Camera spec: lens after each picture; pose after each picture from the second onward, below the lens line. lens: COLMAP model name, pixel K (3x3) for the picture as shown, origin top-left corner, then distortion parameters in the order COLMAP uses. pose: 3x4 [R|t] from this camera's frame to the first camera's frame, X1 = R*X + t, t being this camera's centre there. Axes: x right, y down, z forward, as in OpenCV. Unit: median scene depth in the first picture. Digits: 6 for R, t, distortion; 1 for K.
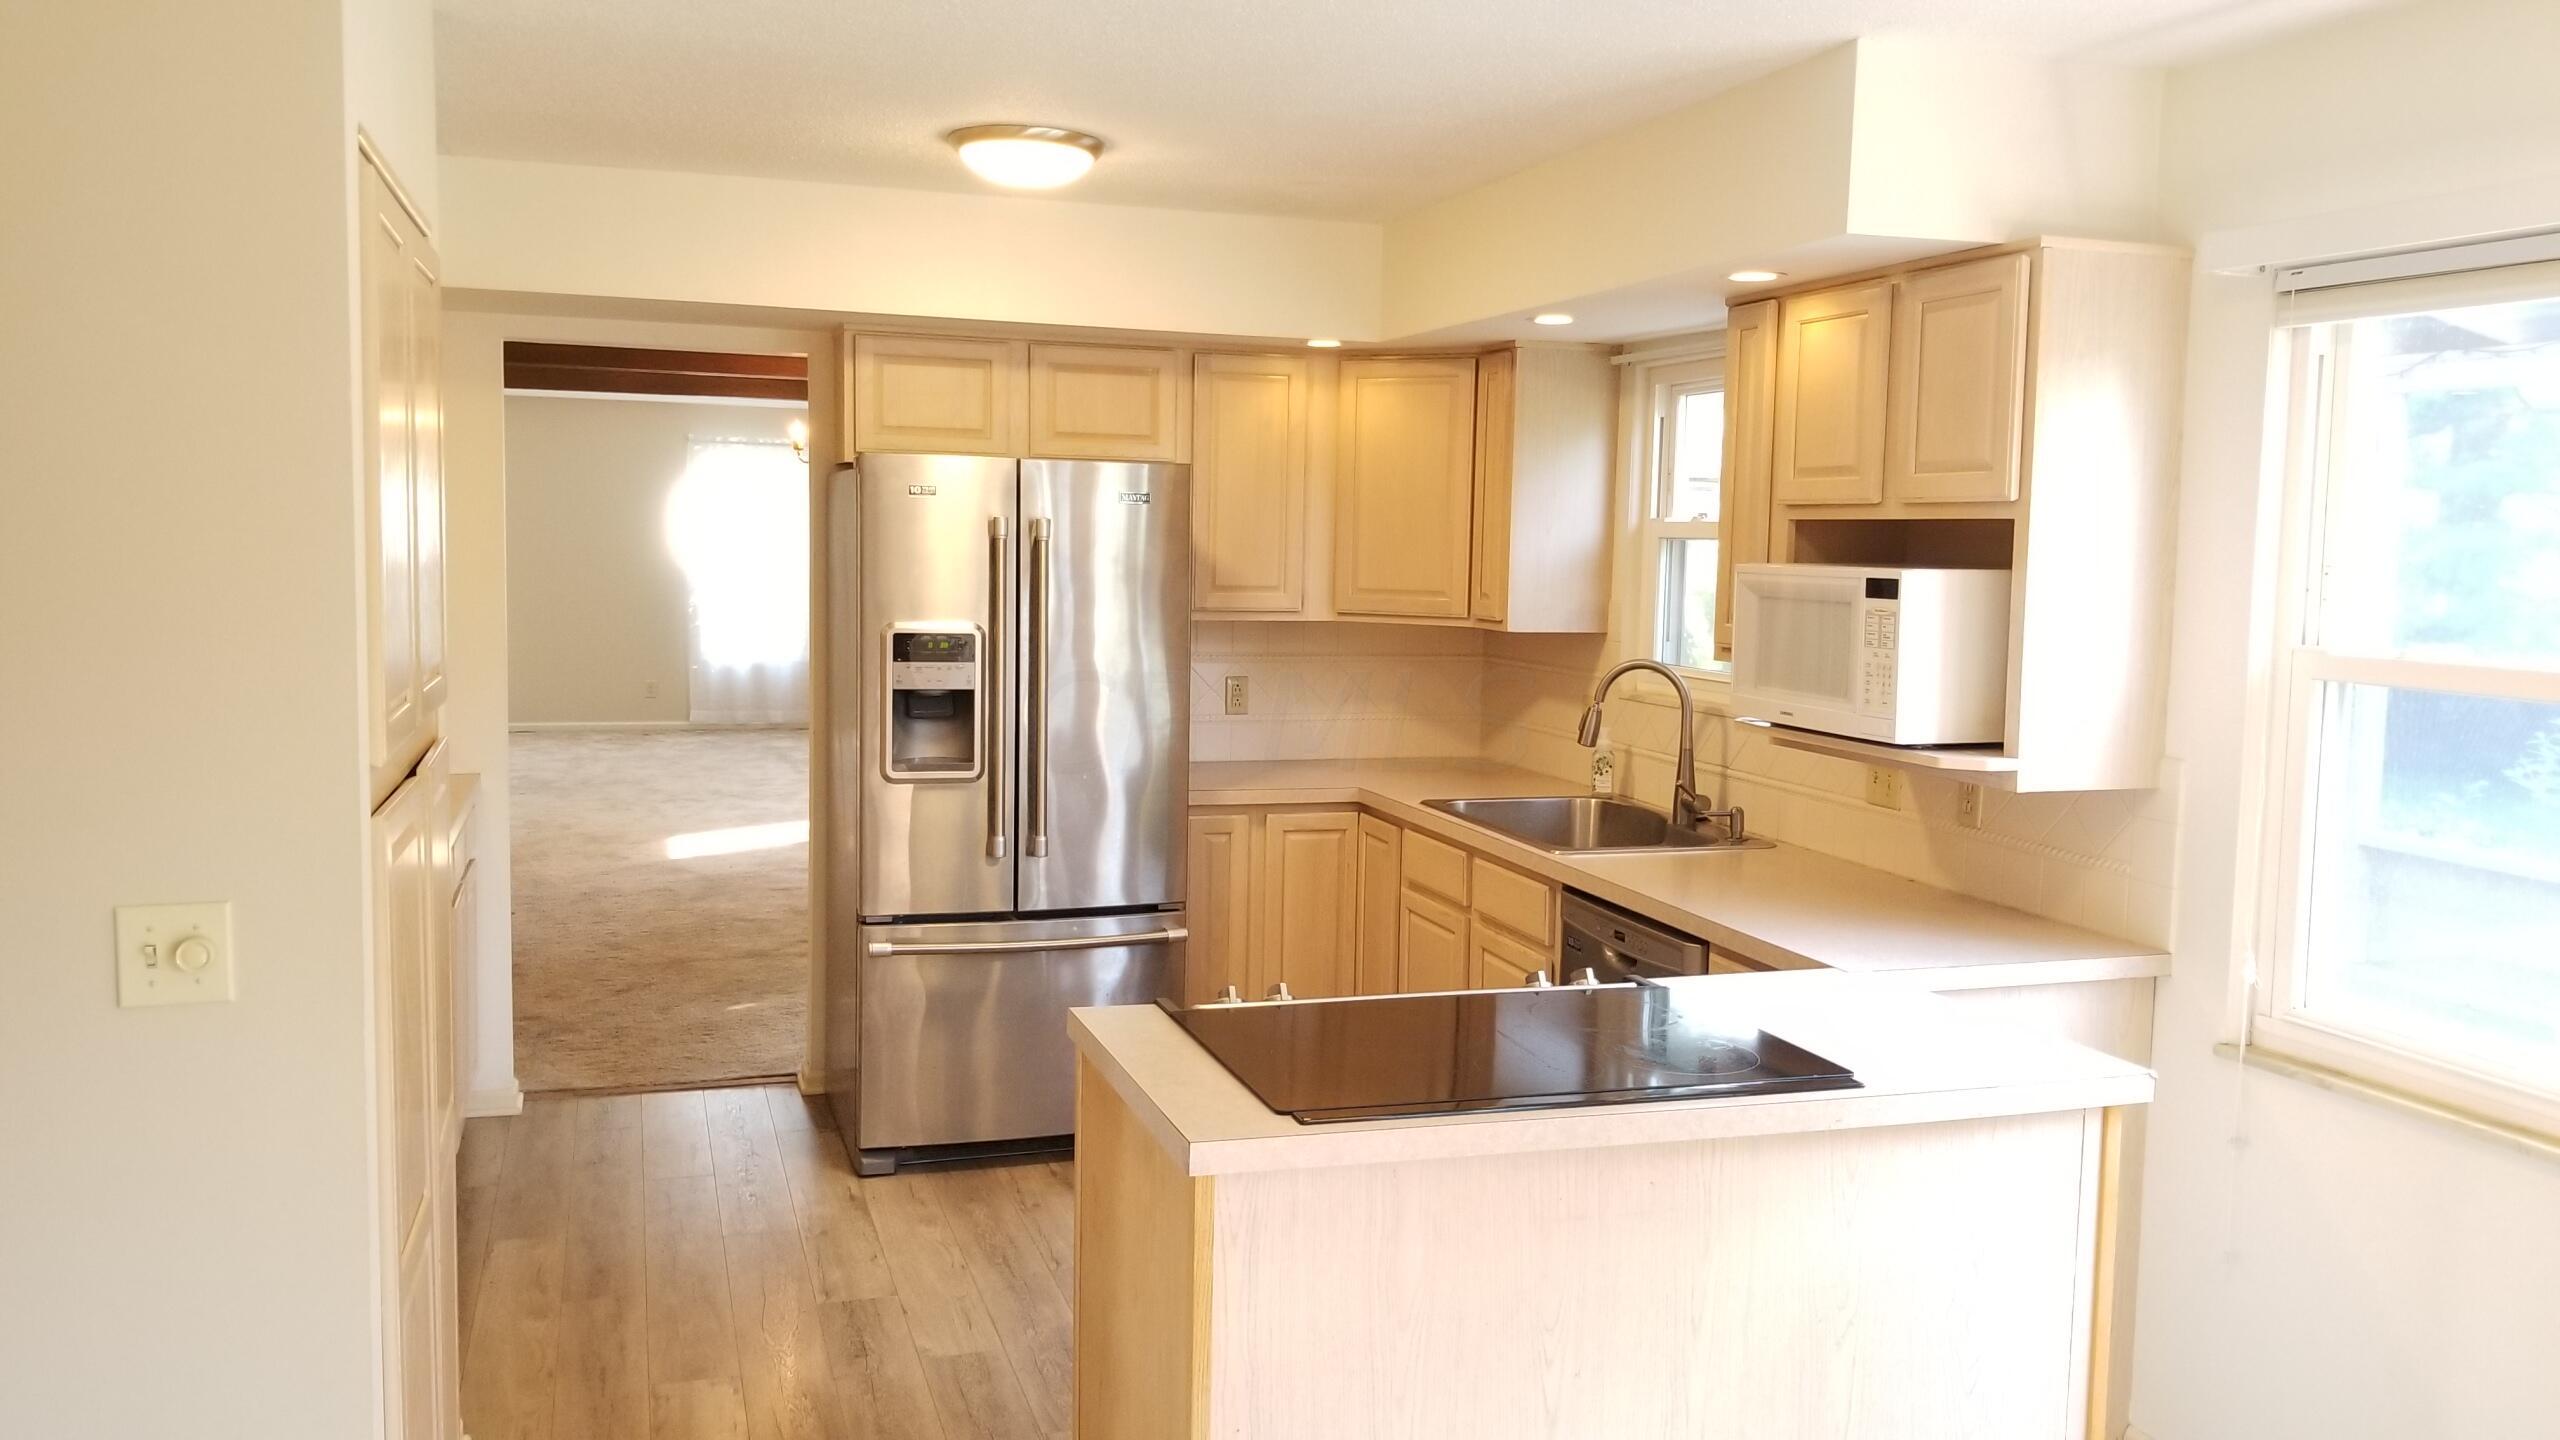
lens RADIAL K [[1993.2, 0, 1289.3], [0, 1993.2, 719.9], [0, 0, 1]] dist [0.075971, -0.102560]
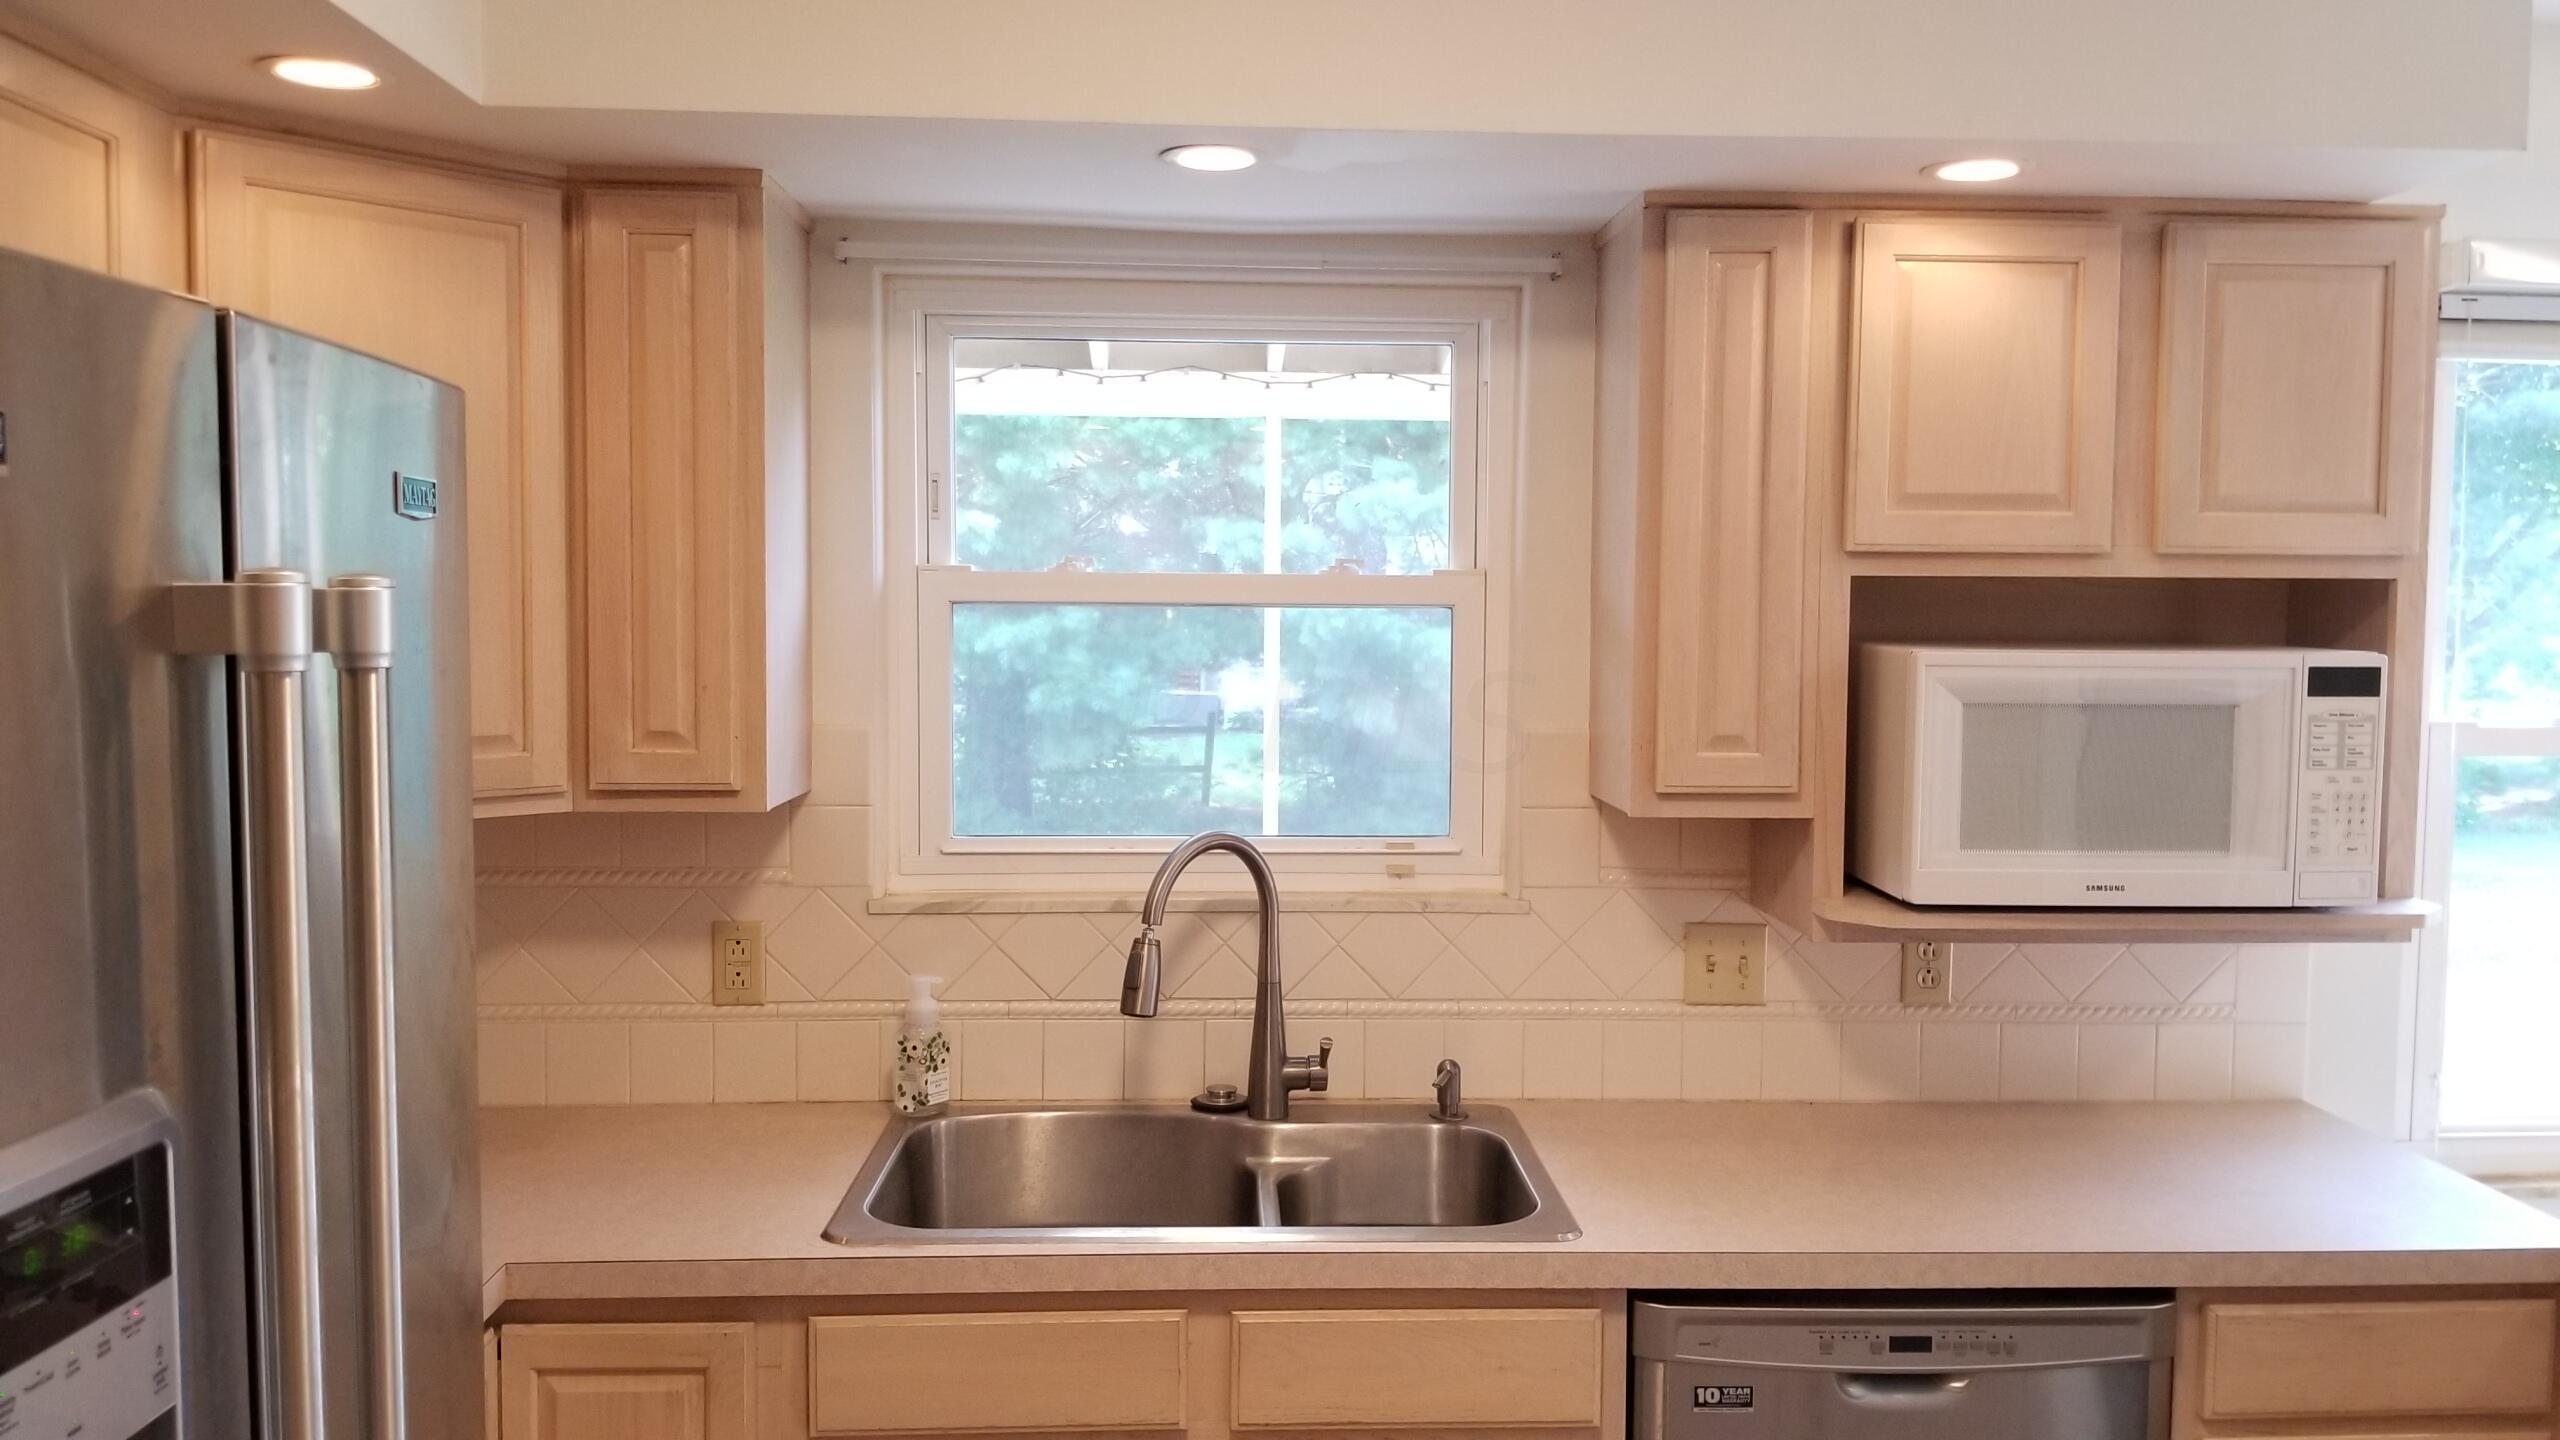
lens RADIAL K [[1993.2, 0, 1284.9], [0, 1993.2, 721.7], [0, 0, 1]] dist [0.075971, -0.102560]
pose [[0.262979, -0.077793, 0.961660, -0.327870], [0.089523, 0.994411, 0.055962, -0.087951], [-0.960639, 0.071373, 0.268474, 0.835210]]
